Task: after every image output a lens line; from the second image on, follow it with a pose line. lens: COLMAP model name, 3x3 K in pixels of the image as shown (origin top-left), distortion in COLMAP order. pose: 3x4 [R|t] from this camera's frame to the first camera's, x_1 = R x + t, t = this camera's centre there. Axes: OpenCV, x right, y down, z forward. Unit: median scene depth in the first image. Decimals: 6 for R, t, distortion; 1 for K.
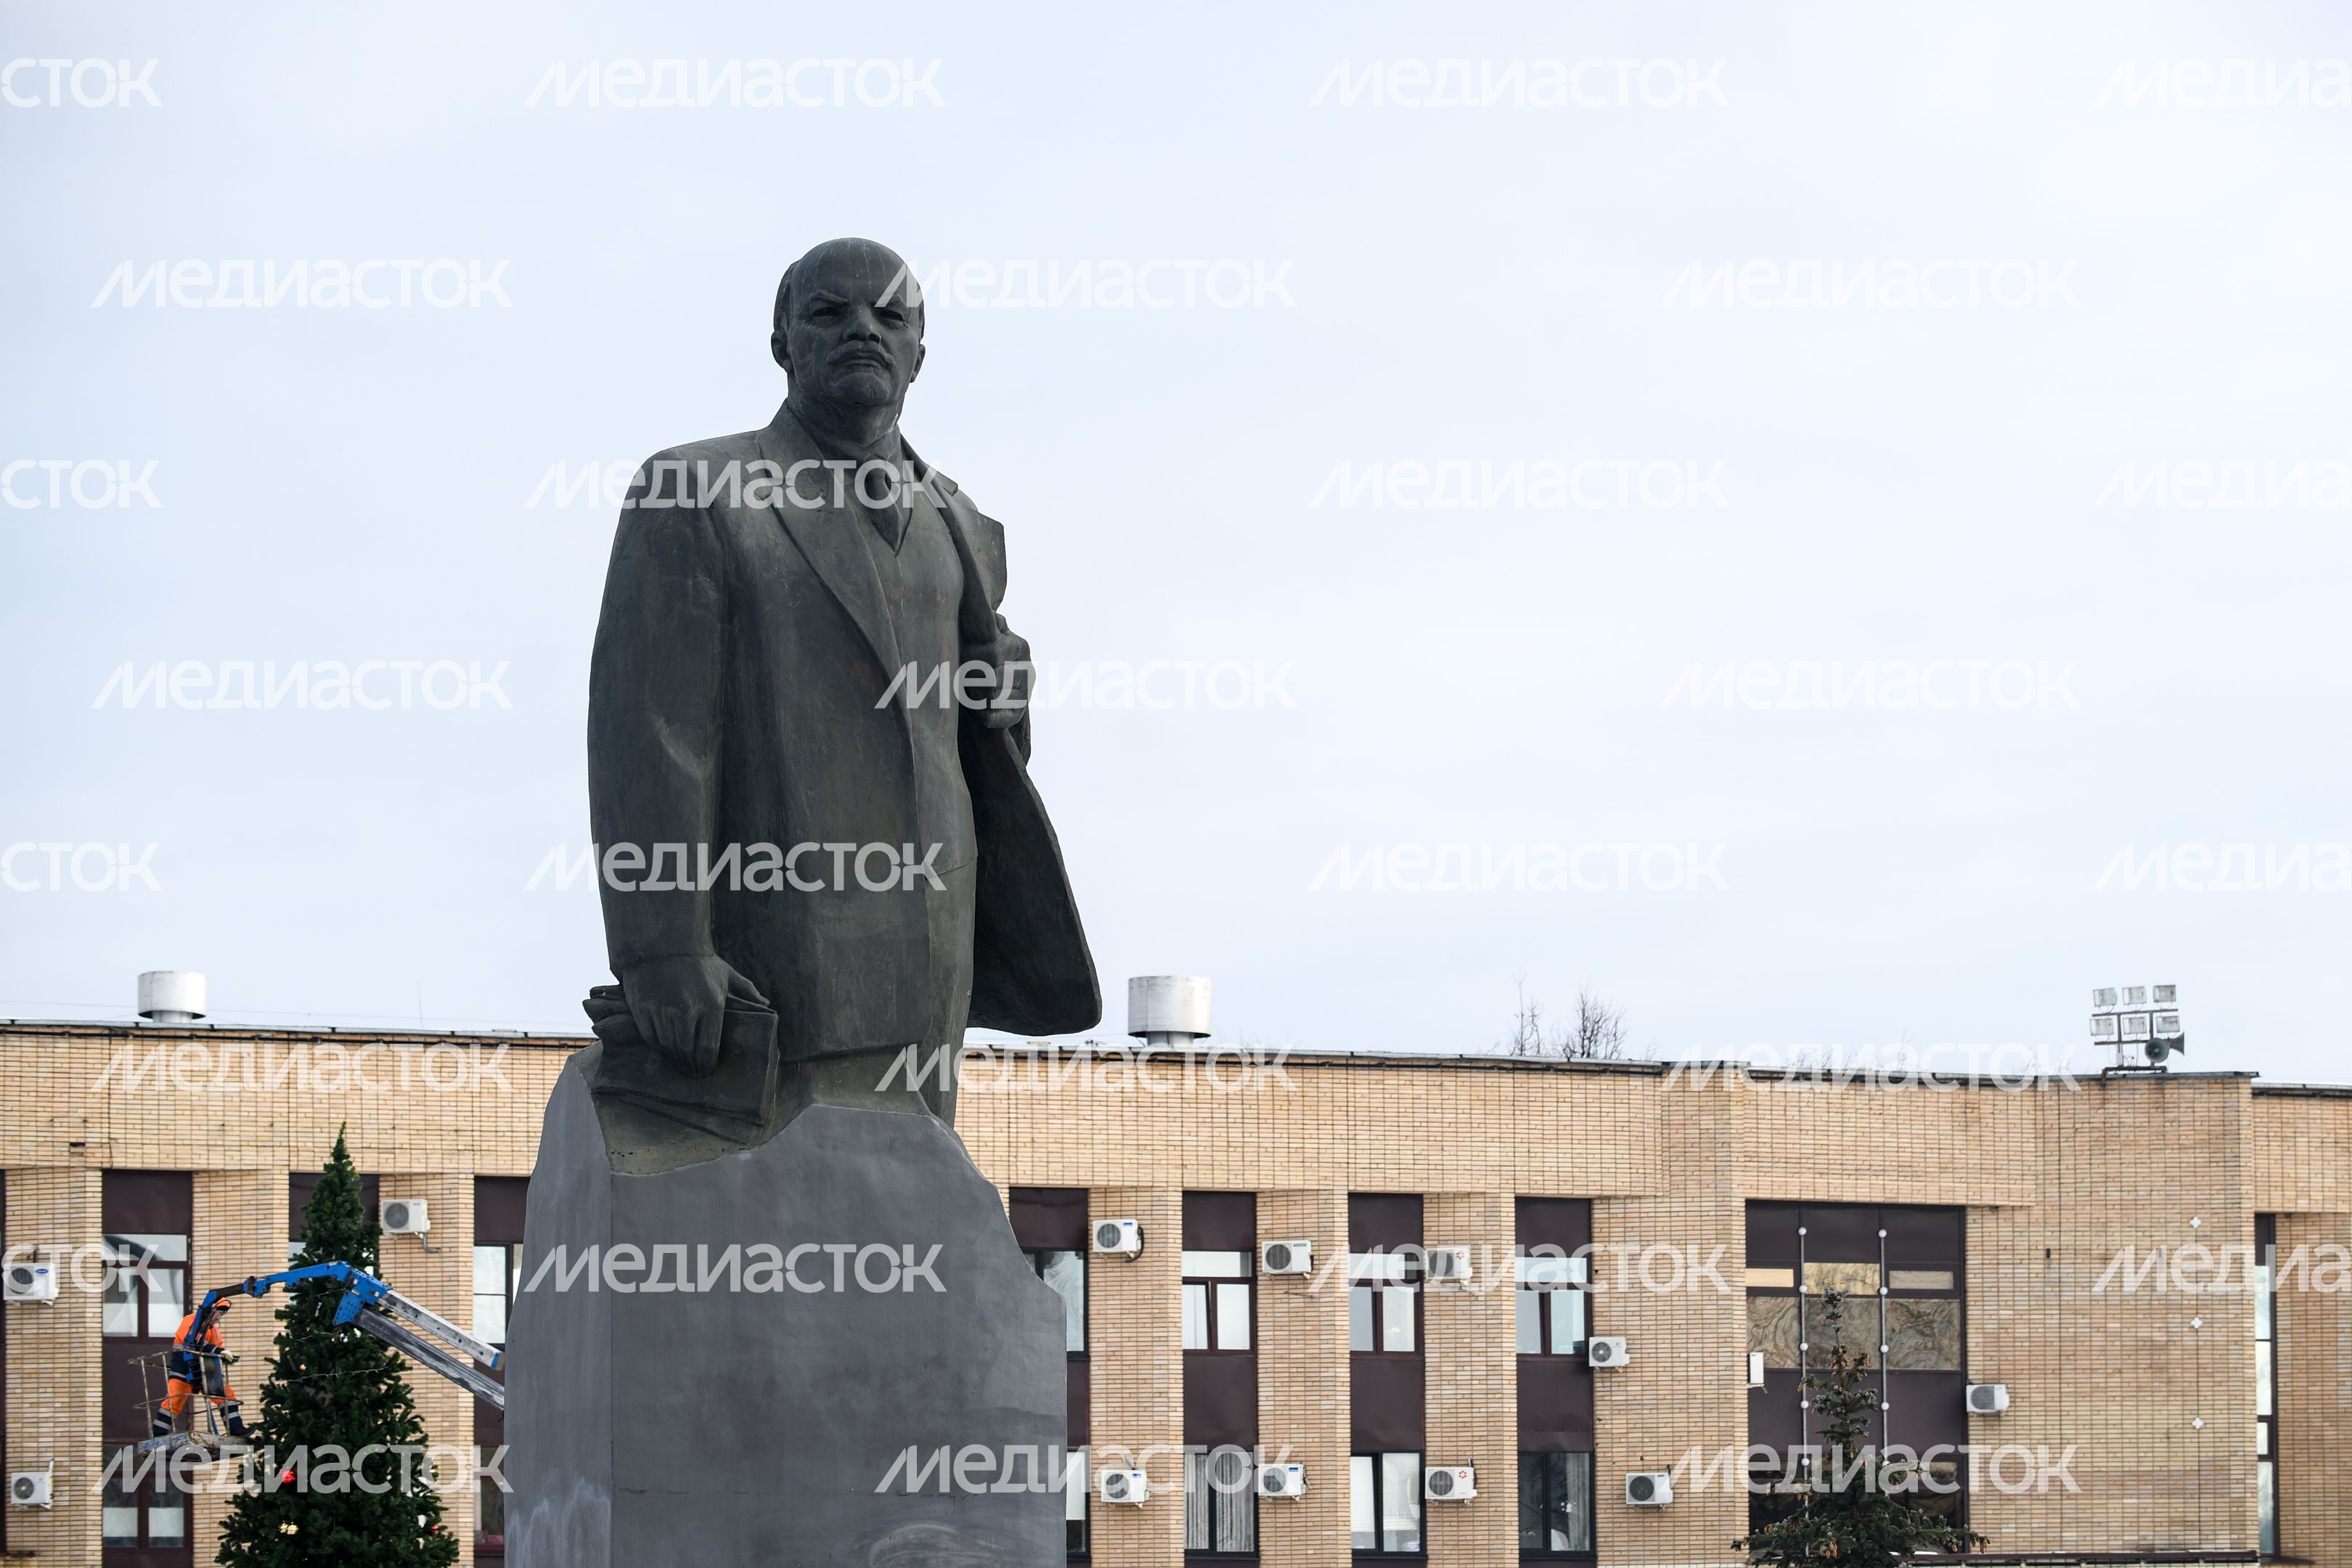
lens RADIAL K [[7366.0, 0, 1178.4], [0, 7366.0, 1094.1], [0, 0, 1]] dist [0.094516, -0.896535]
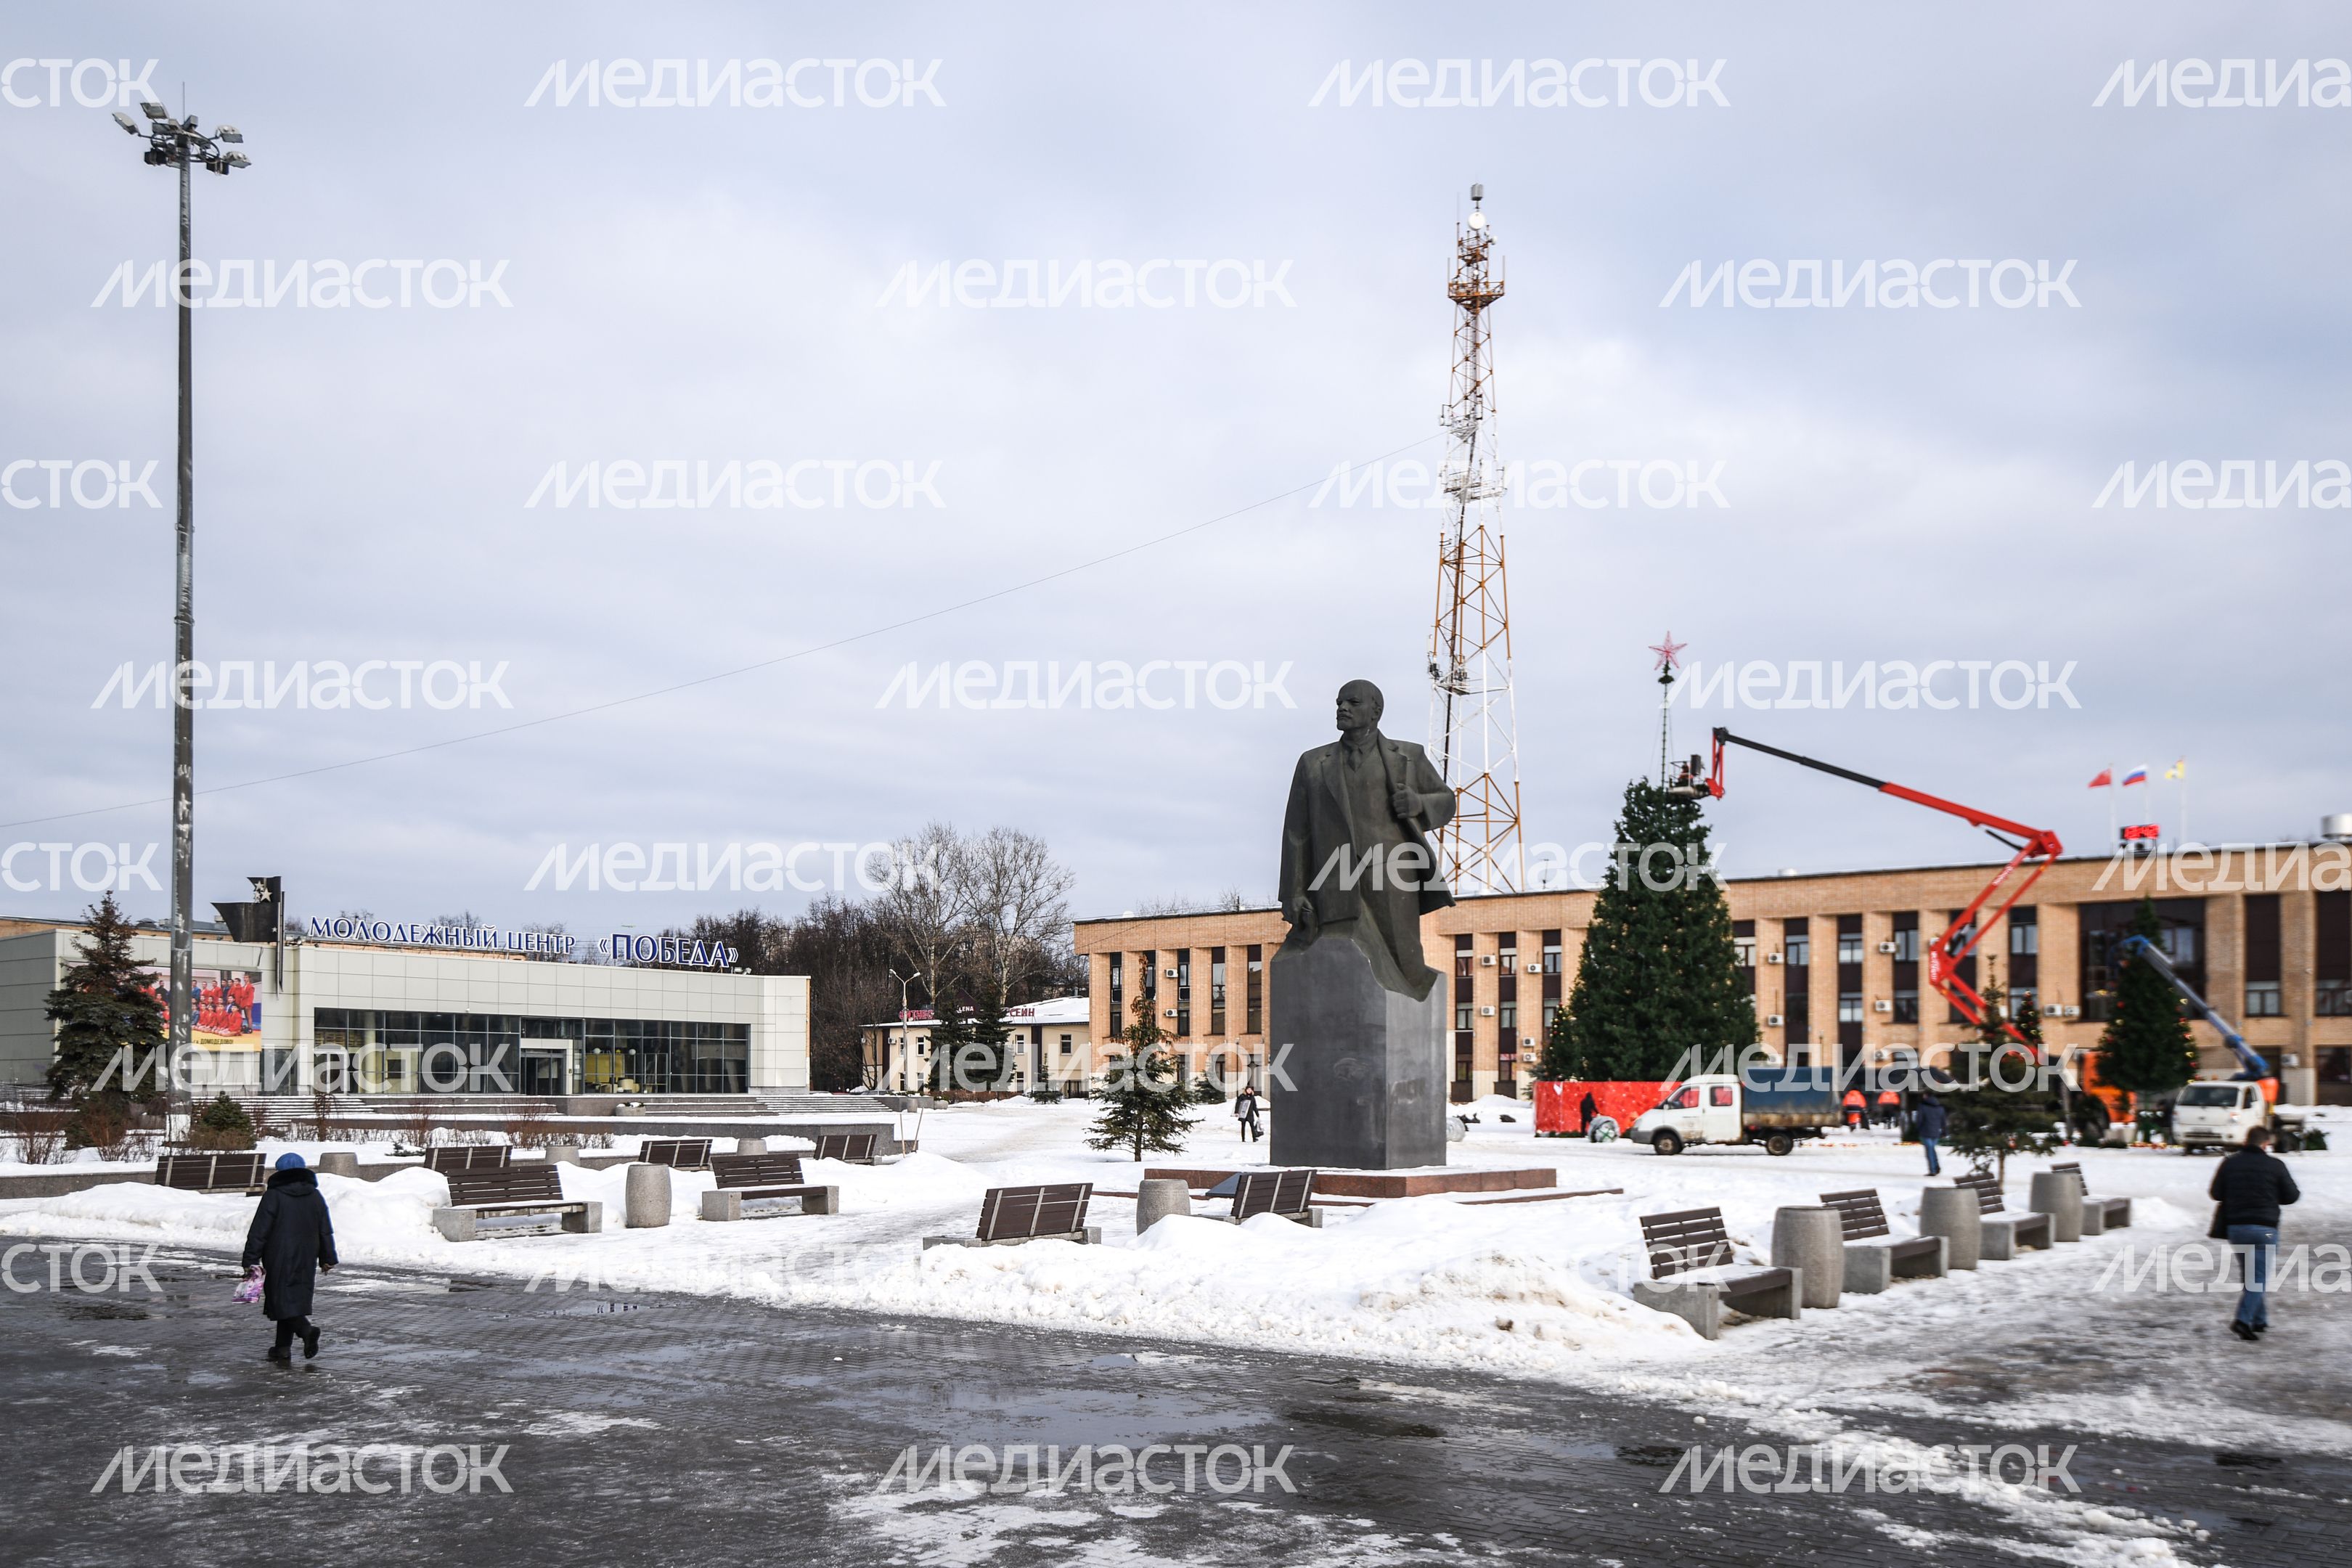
lens RADIAL K [[1929.2, 0, 1177.6], [0, 1929.2, 1004.6], [0, 0, 1]] dist [0.050269, -0.010050]
pose [[0.589747, -0.024498, -0.807216, 0.610396], [0.074002, 0.996974, 0.023808, 0.005936], [0.804190, -0.073776, 0.589776, 0.390250]]
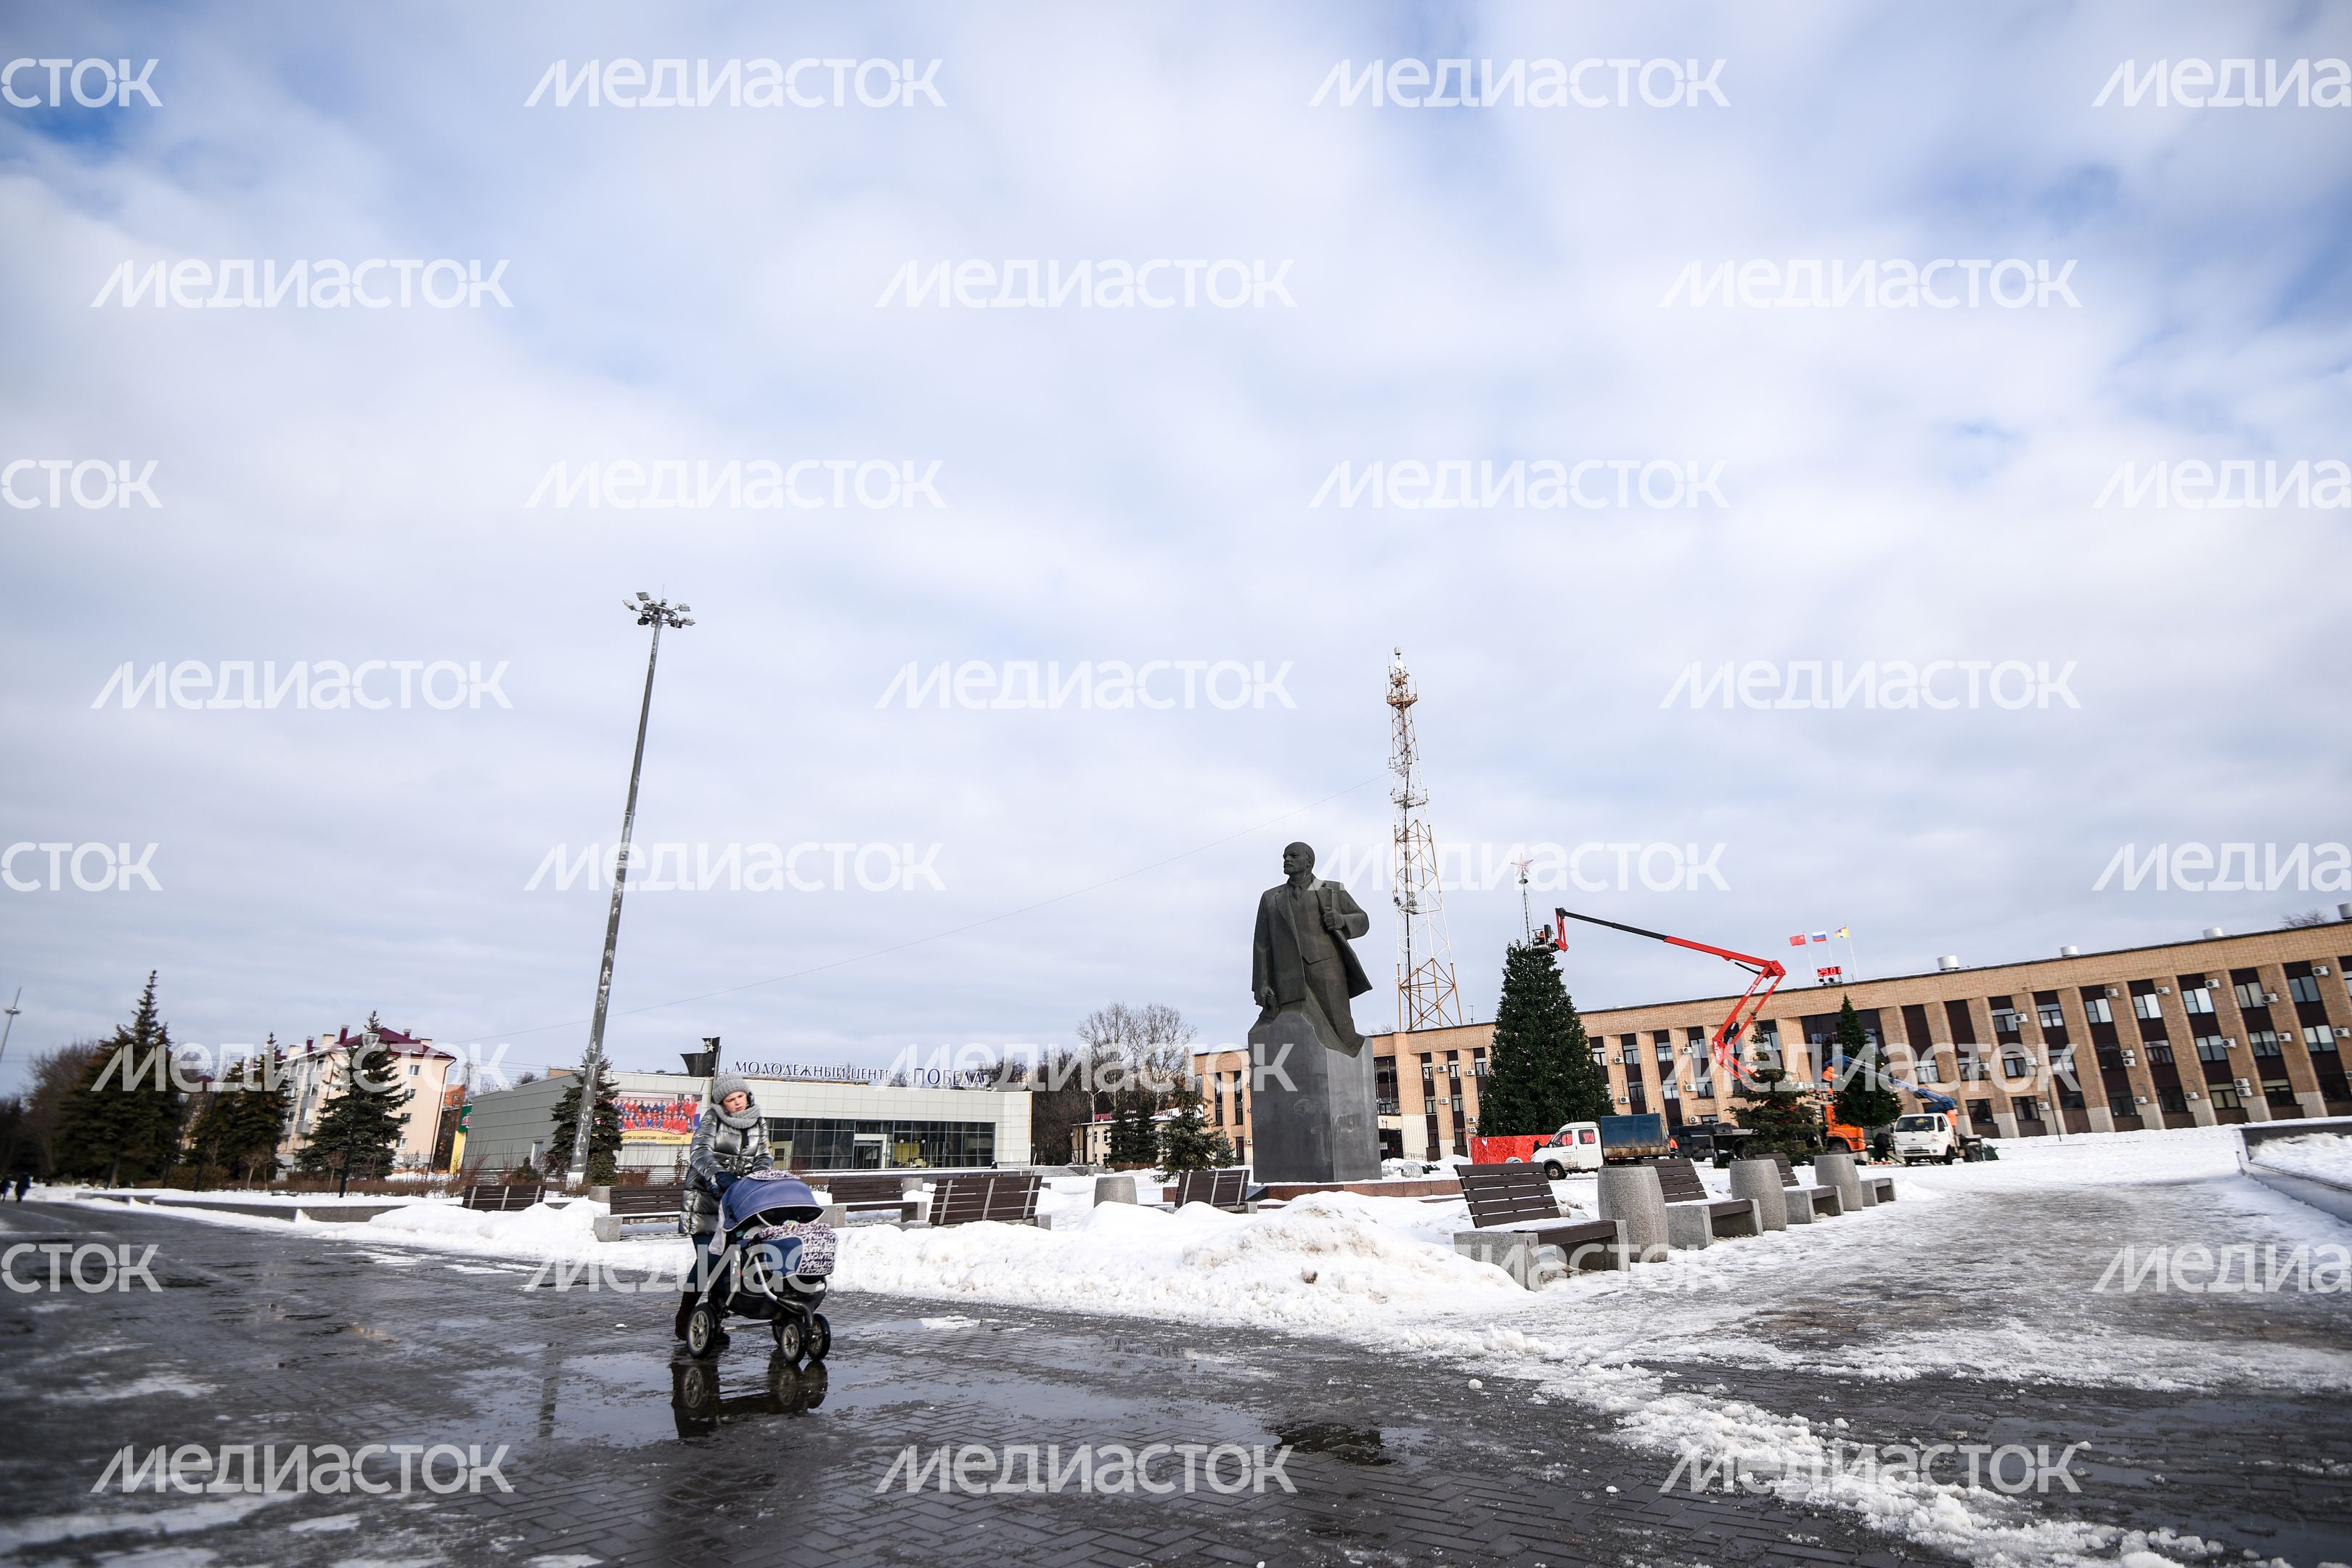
lens RADIAL K [[1076.9, 0, 1186.7], [0, 1076.9, 778.3], [0, 0, 1]] dist [-0.007526, -0.019562]
pose [[0.525525, -0.292719, -0.798836, 0.522621], [0.104669, 0.954059, -0.280740, 0.044930], [0.844315, 0.063923, 0.532021, 0.520642]]
